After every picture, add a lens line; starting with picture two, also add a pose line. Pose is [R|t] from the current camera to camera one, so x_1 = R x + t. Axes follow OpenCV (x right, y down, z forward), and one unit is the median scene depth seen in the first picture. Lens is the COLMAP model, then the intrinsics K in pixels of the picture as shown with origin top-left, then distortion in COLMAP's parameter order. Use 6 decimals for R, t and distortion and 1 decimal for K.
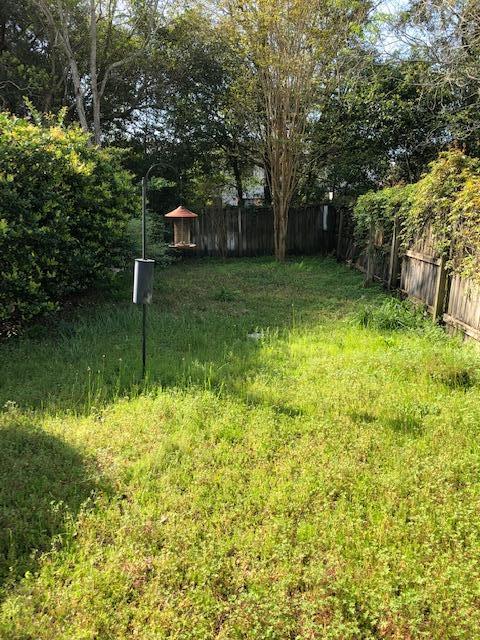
lens RADIAL K [[525.1, 0, 240.0], [0, 525.1, 320.0], [0, 0, 1]] dist [0.055255, -0.074005]
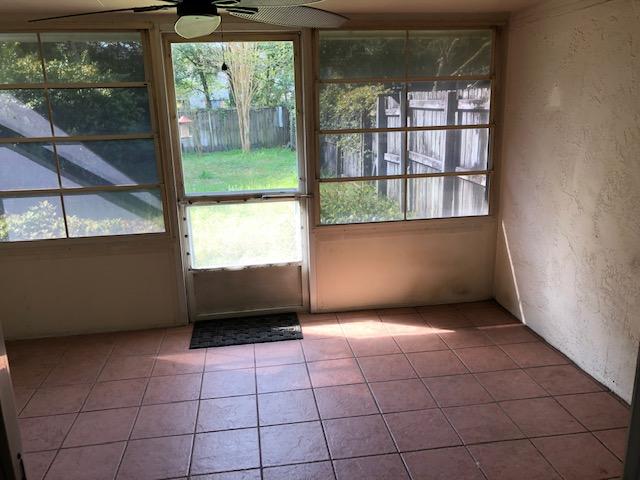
lens RADIAL K [[525.1, 0, 320.0], [0, 525.1, 240.0], [0, 0, 1]] dist [0.055255, -0.074005]
pose [[0.978154, -0.084096, 0.190111, -0.006593], [0.076350, 0.995938, 0.047723, 0.043624], [-0.193353, -0.032166, 0.980602, -0.245205]]
